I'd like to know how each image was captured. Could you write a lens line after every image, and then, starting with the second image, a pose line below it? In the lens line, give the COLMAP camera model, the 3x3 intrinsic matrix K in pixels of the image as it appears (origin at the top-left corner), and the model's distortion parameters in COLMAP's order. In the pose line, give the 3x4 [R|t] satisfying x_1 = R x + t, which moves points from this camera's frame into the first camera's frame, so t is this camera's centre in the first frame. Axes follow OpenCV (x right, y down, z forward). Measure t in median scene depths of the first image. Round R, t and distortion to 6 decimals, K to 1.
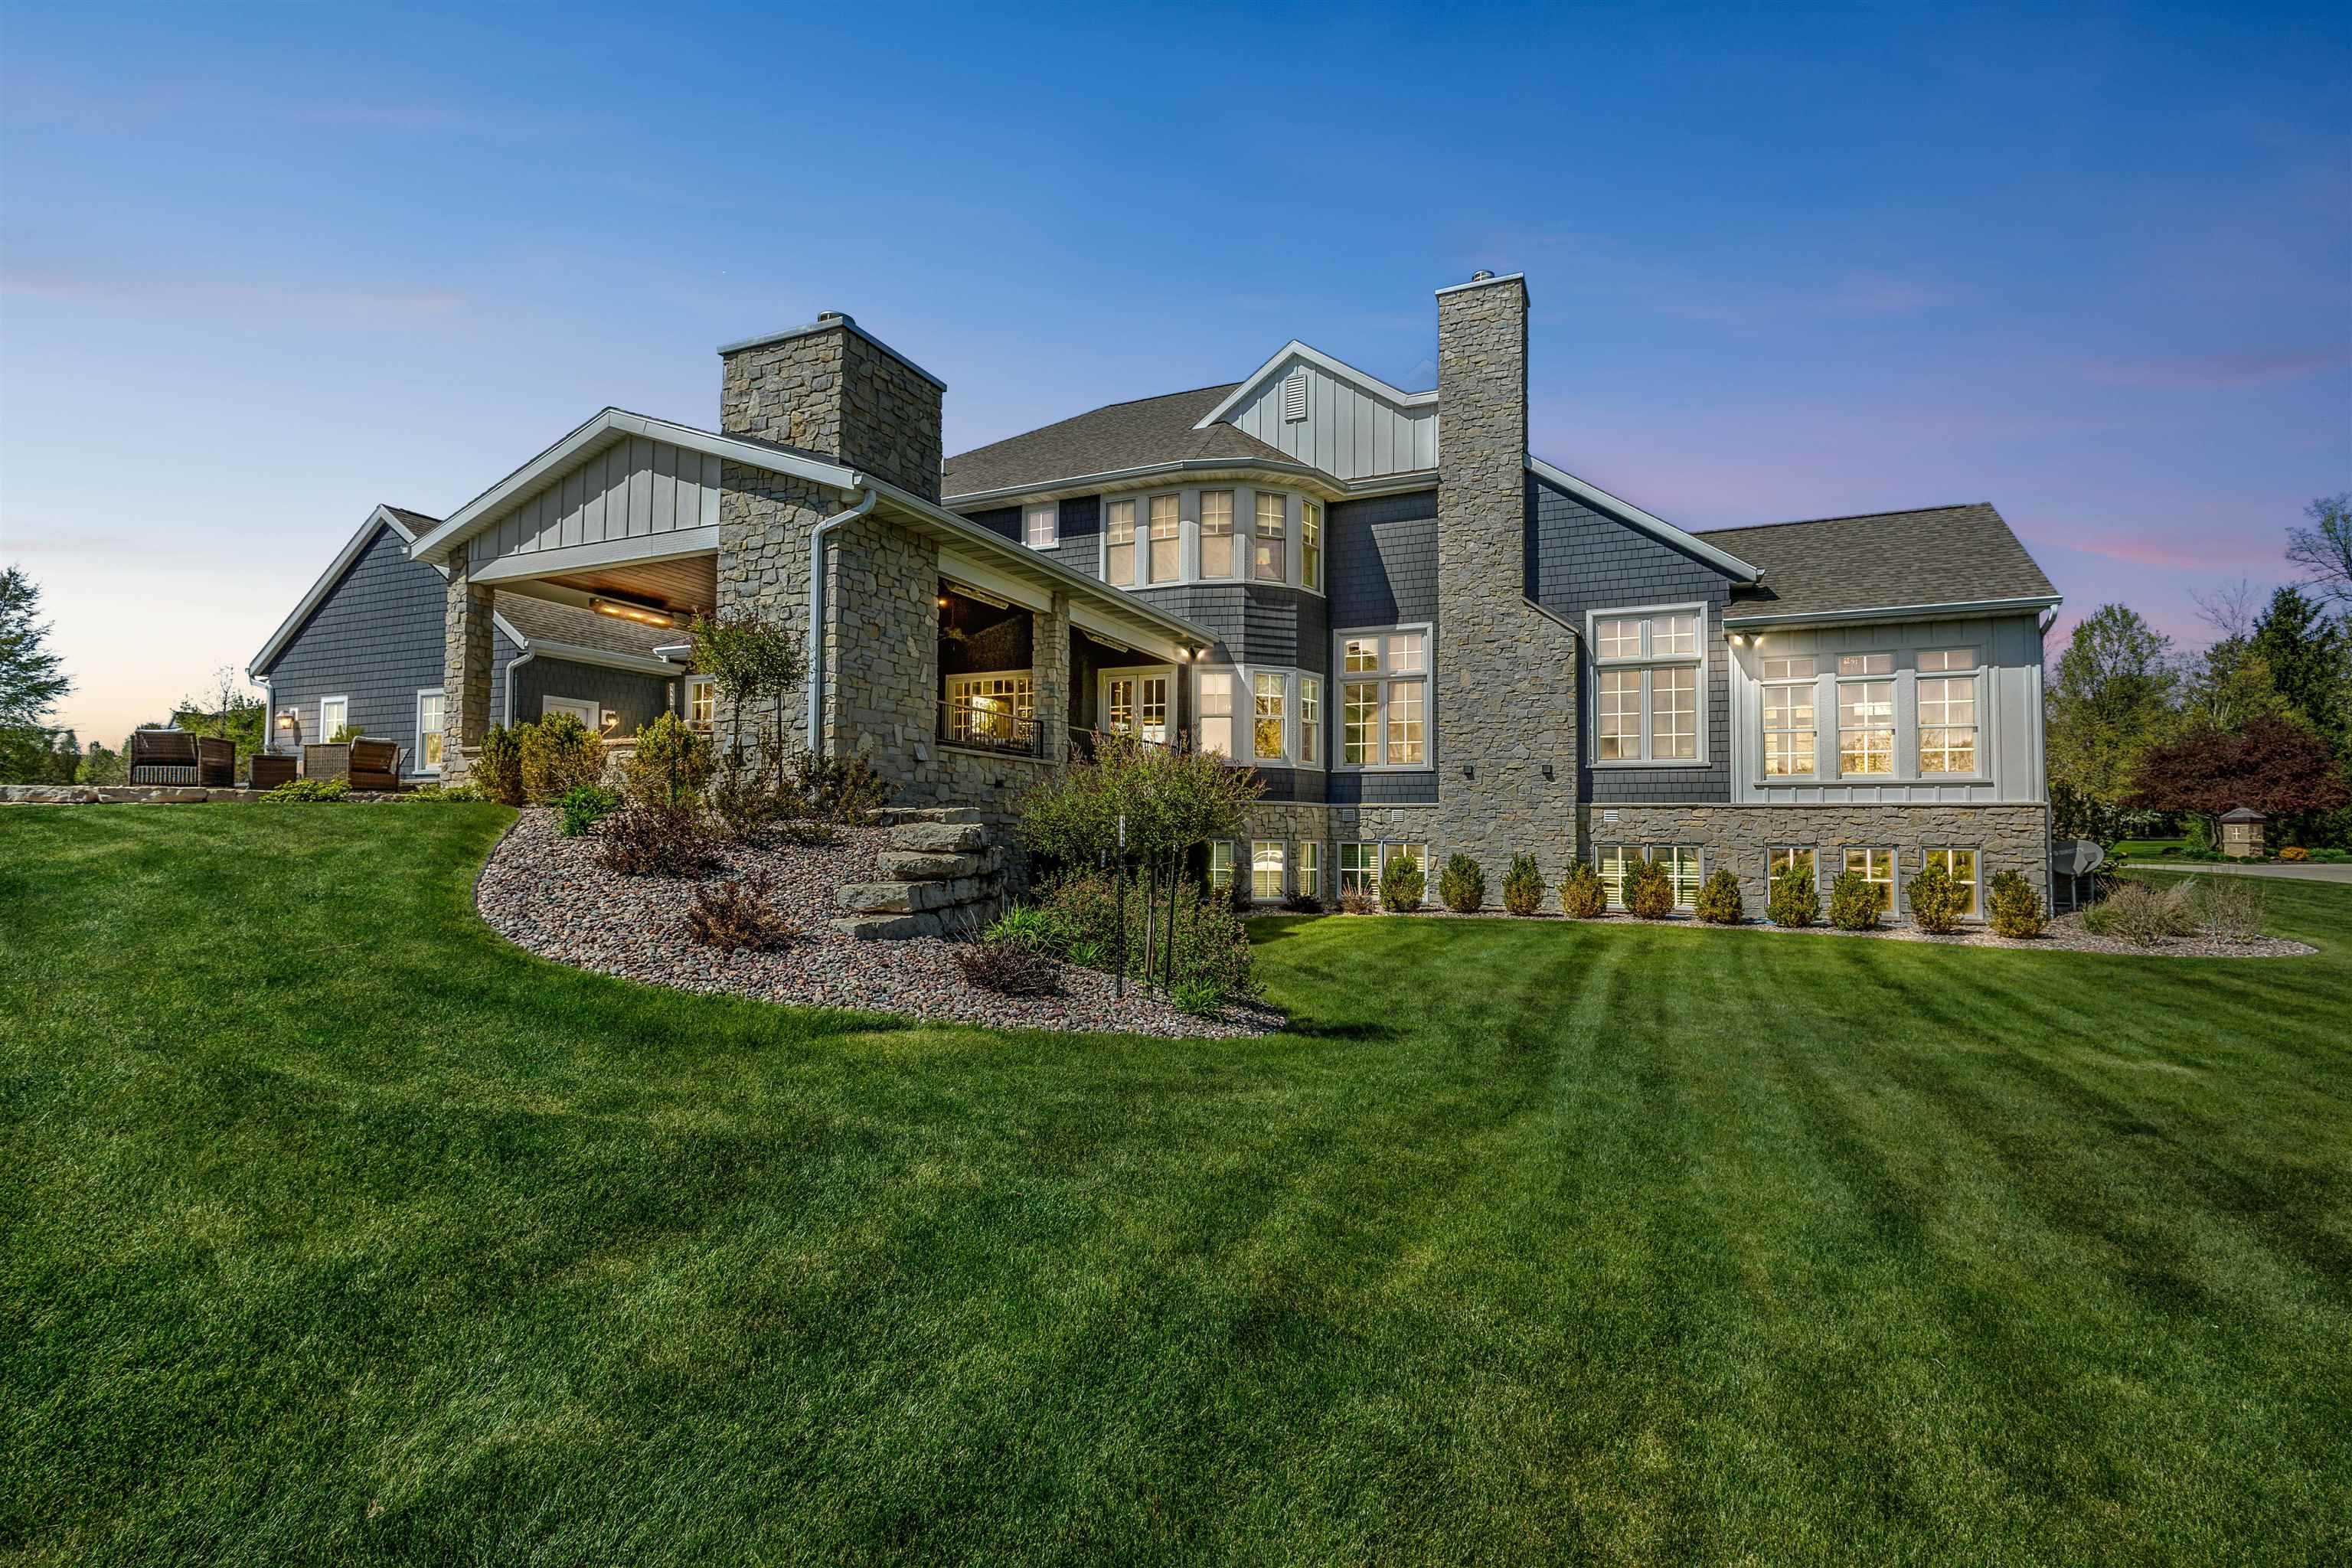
lens RADIAL K [[1050.7, 0, 1176.0], [0, 1050.7, 784.0], [0, 0, 1]] dist [0.000969, 0.000015]
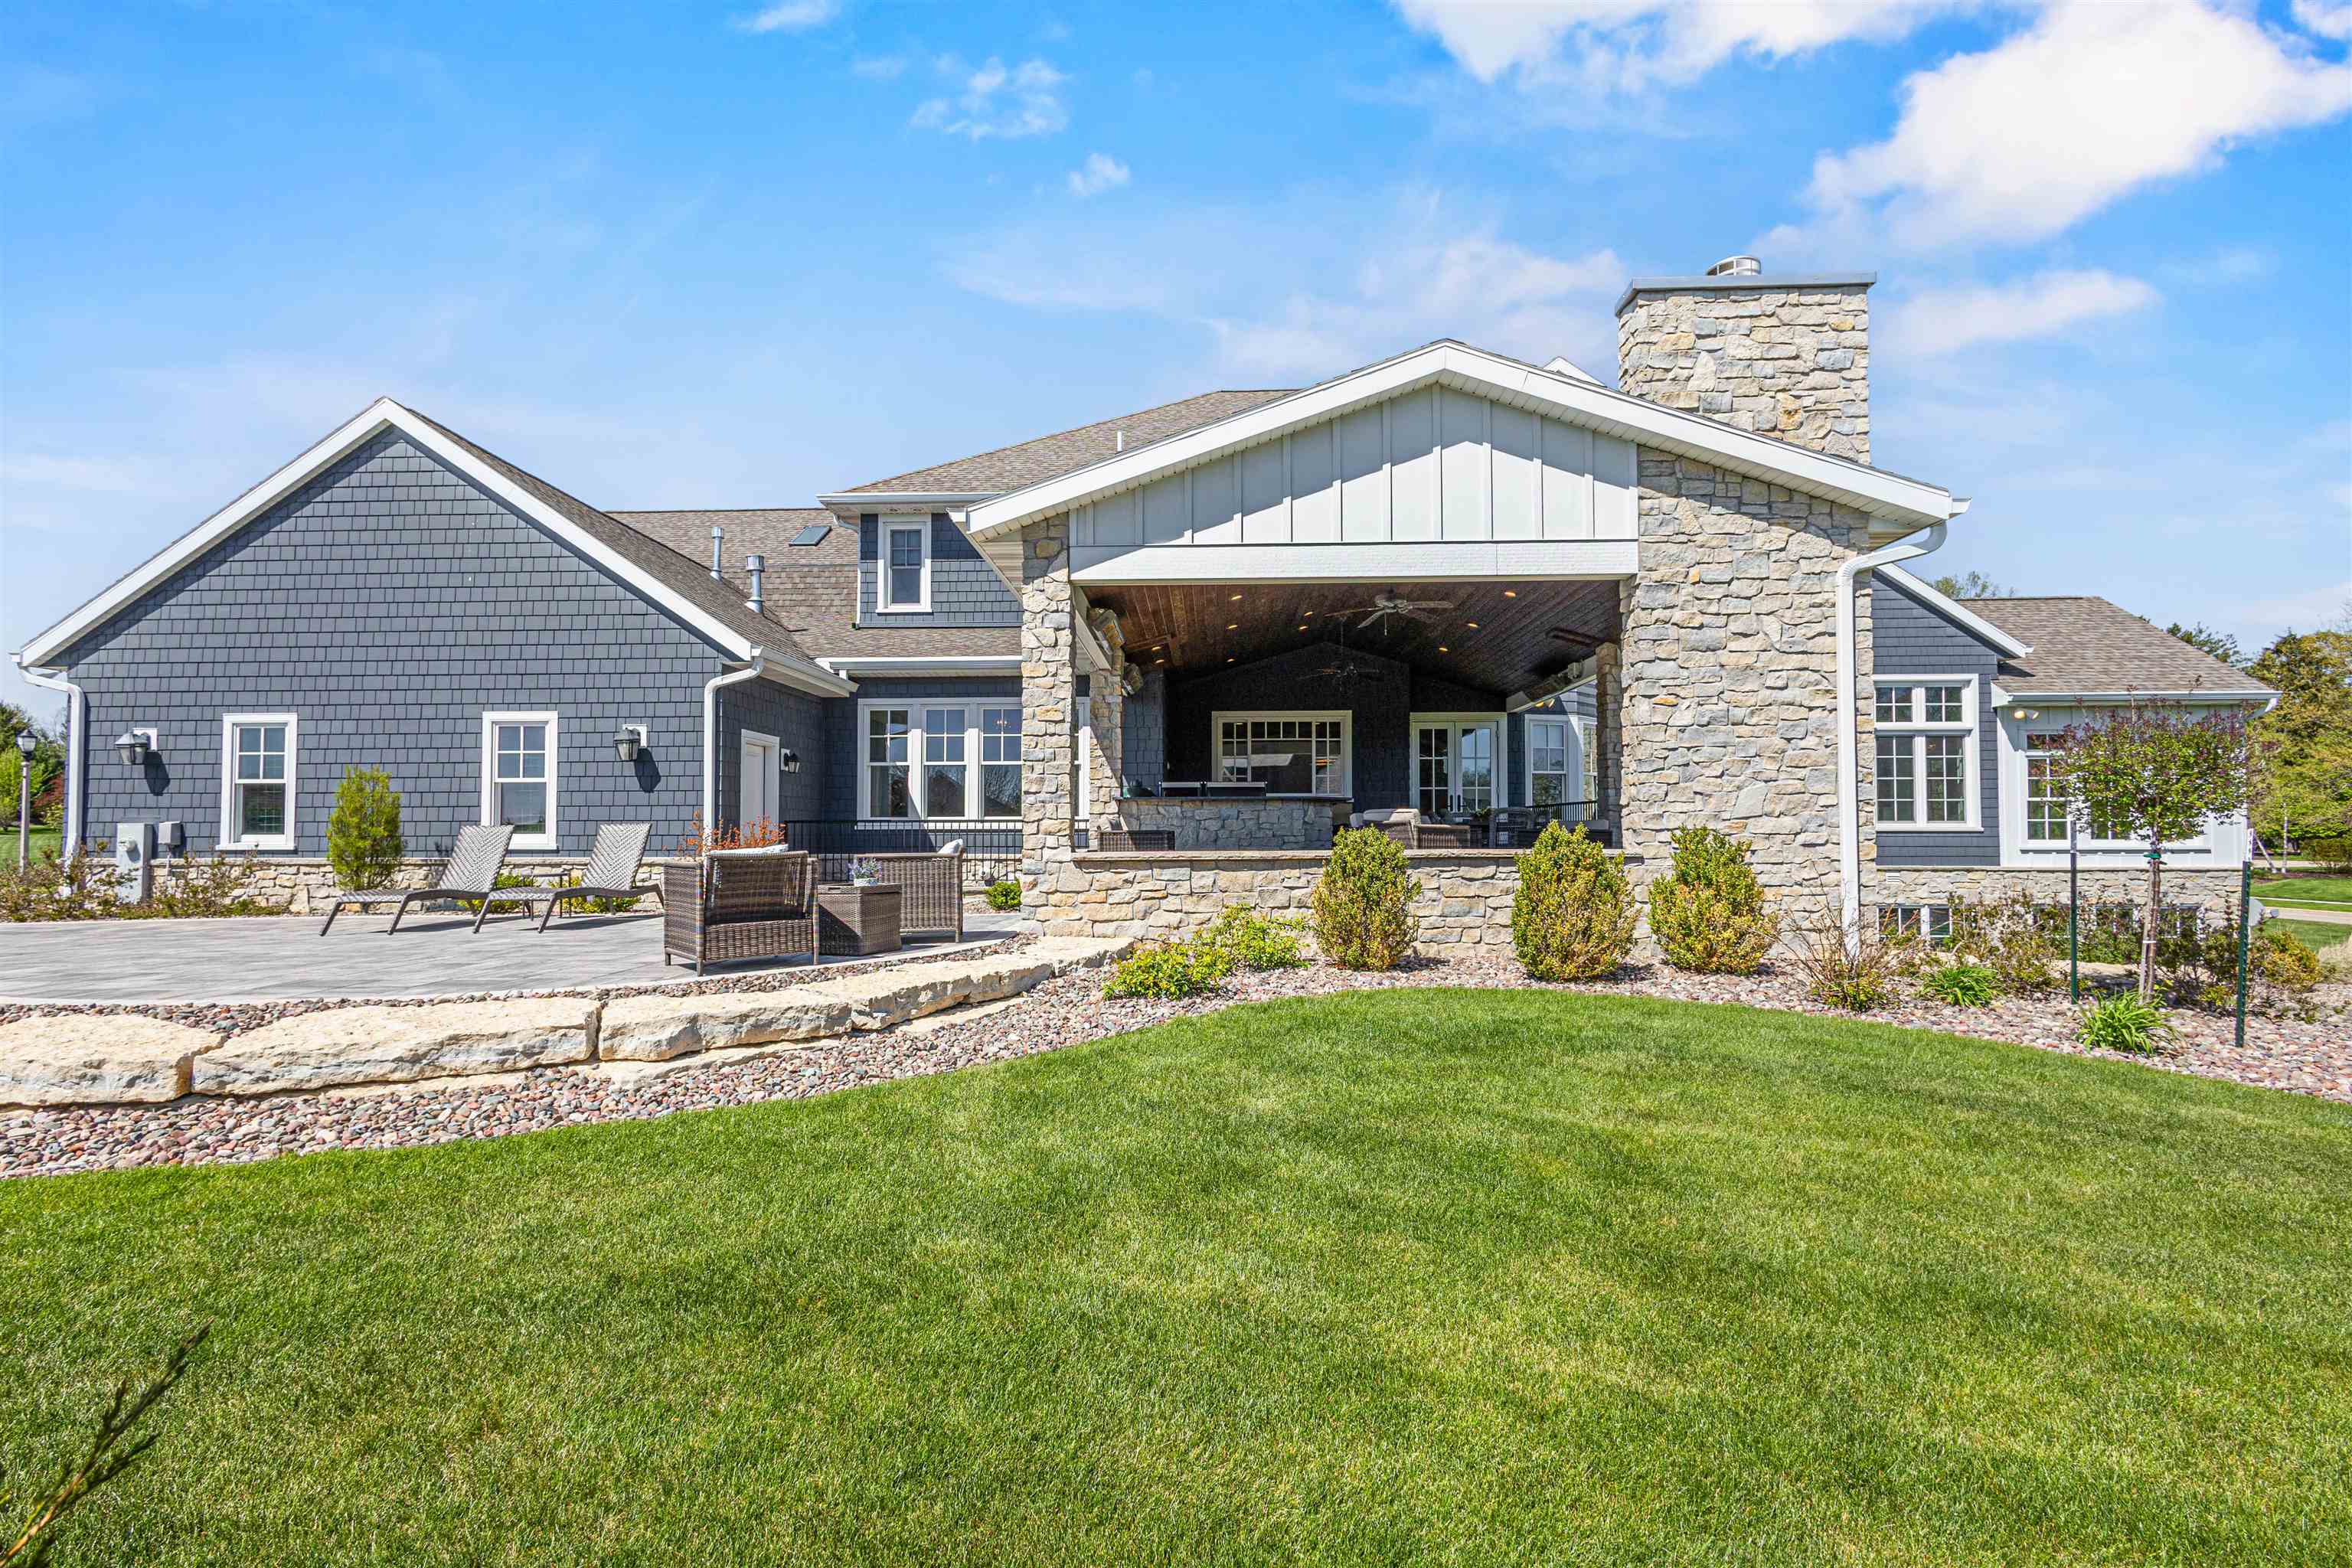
lens RADIAL K [[1057.4, 0, 1122.6], [0, 1057.4, 798.2], [0, 0, 1]] dist [-0.001372, -0.000059]
pose [[0.930646, 0.002264, 0.365915, -0.686370], [-0.009078, 0.999816, 0.016903, -0.060479], [-0.365809, -0.019052, 0.930495, 0.330615]]
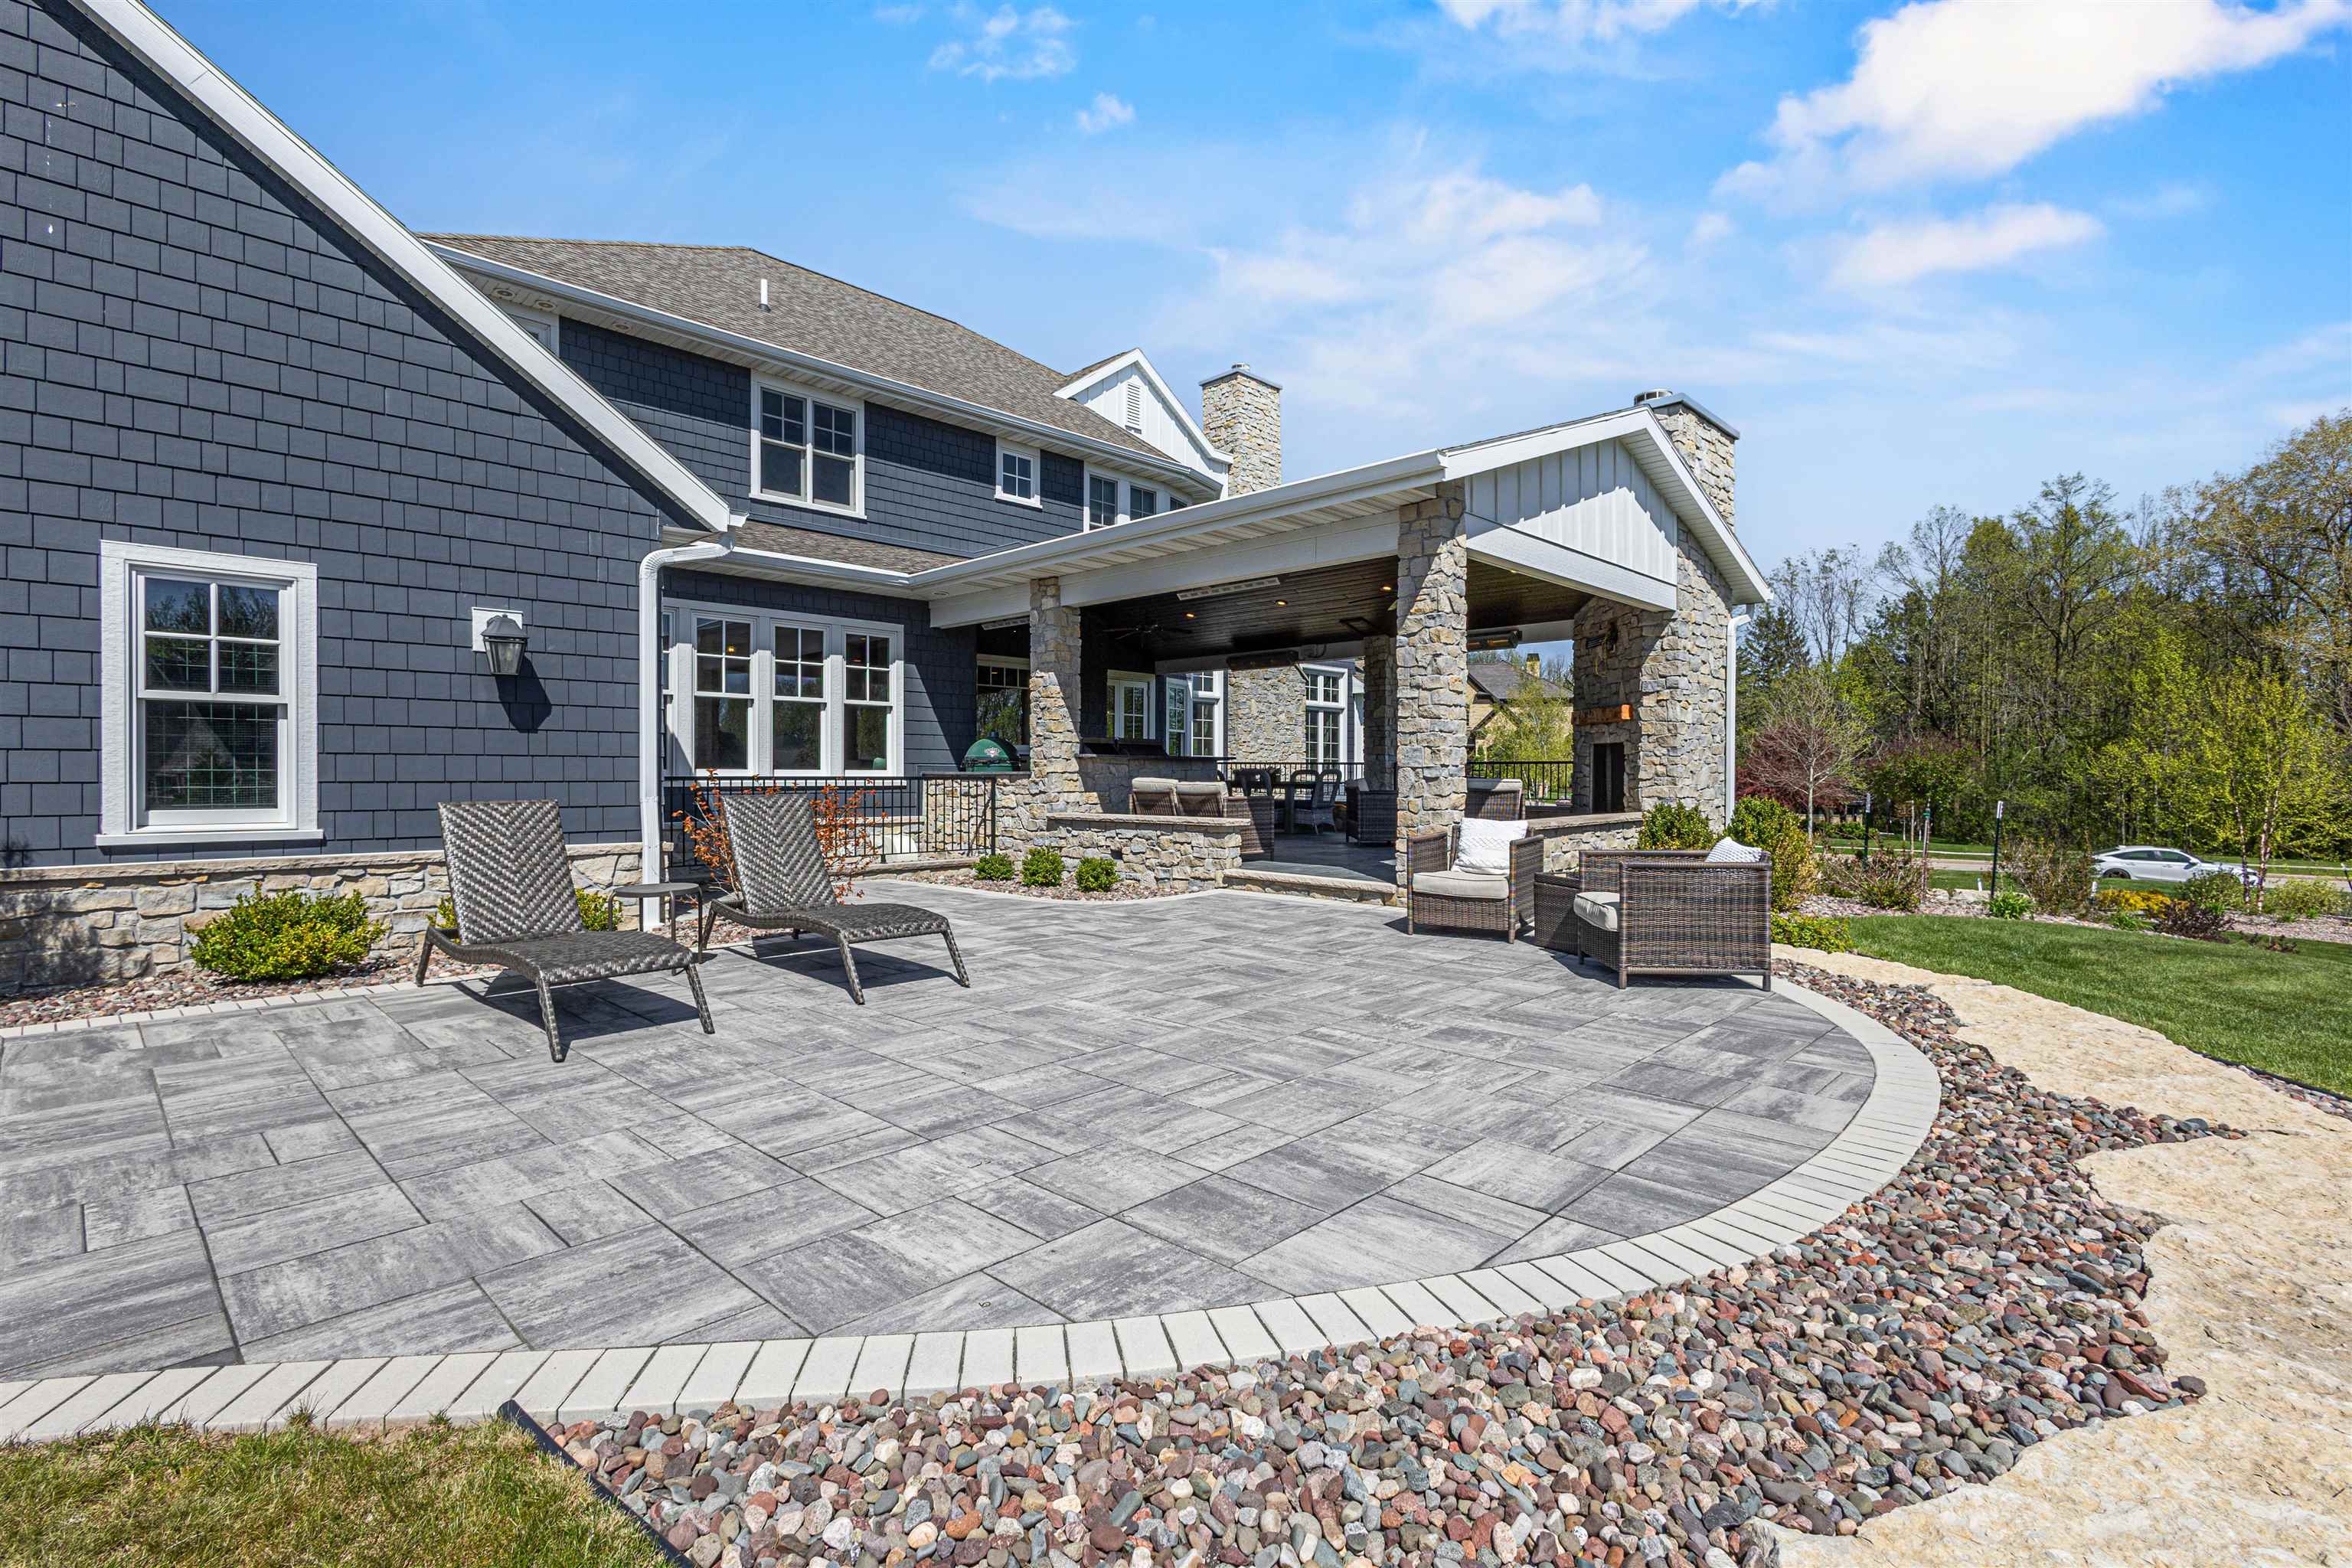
lens RADIAL K [[1085.2, 0, 1176.0], [0, 1085.2, 784.0], [0, 0, 1]] dist [0.010798, -0.000152]
pose [[0.326386, -0.018115, 0.945063, -1.032261], [-0.044039, 0.998439, 0.034347, -0.054835], [-0.944210, -0.052830, 0.325078, 0.731414]]
